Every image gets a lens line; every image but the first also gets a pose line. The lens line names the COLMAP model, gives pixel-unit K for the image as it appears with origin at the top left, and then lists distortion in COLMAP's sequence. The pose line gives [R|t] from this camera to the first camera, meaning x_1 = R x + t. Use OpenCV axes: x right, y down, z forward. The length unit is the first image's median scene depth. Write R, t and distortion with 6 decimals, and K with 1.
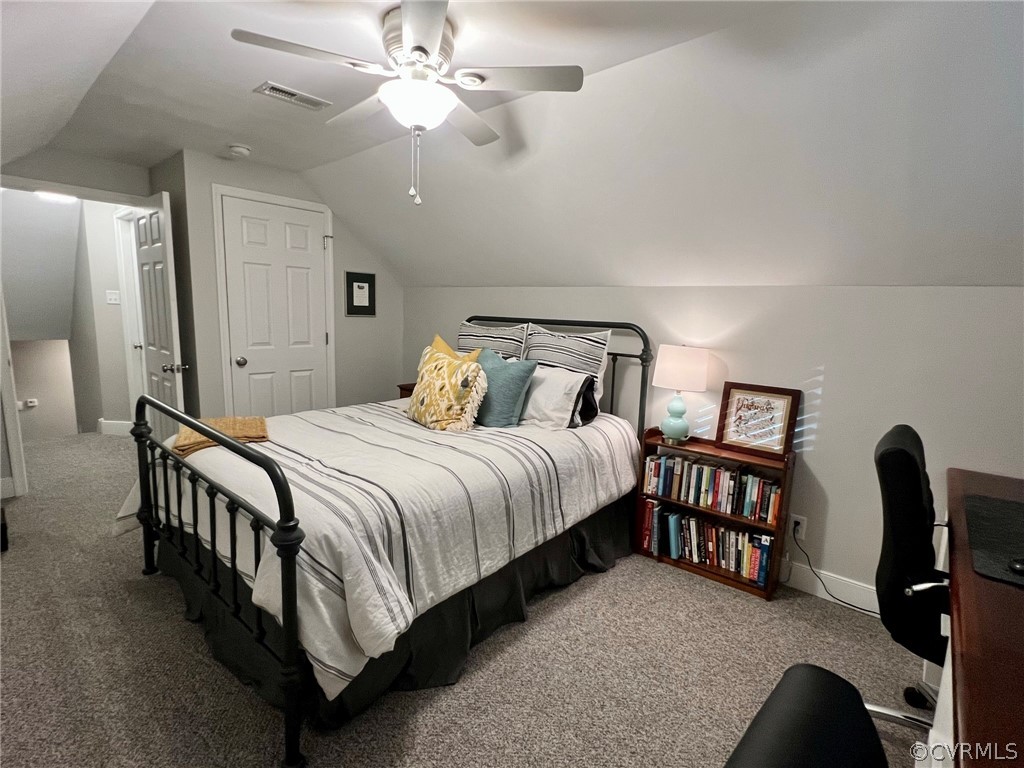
lens RADIAL K [[496.9, 0, 511.8], [0, 496.9, 382.4], [0, 0, 1]] dist [0.000712, 0.000161]
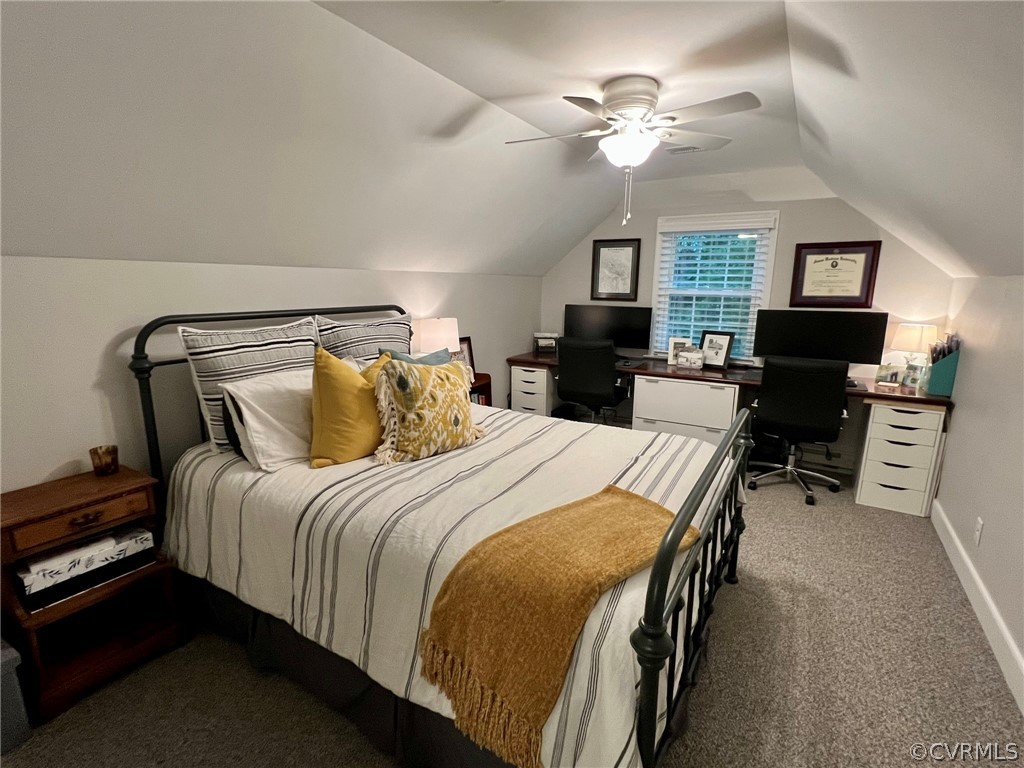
lens RADIAL K [[496.9, 0, 514.5], [0, 496.9, 386.2], [0, 0, 1]] dist [0.000712, 0.000161]
pose [[-0.182664, -0.237481, 0.954063, -0.966326], [0.129414, 0.956139, 0.262775, -0.218701], [-0.974621, 0.171468, -0.143919, 1.019921]]
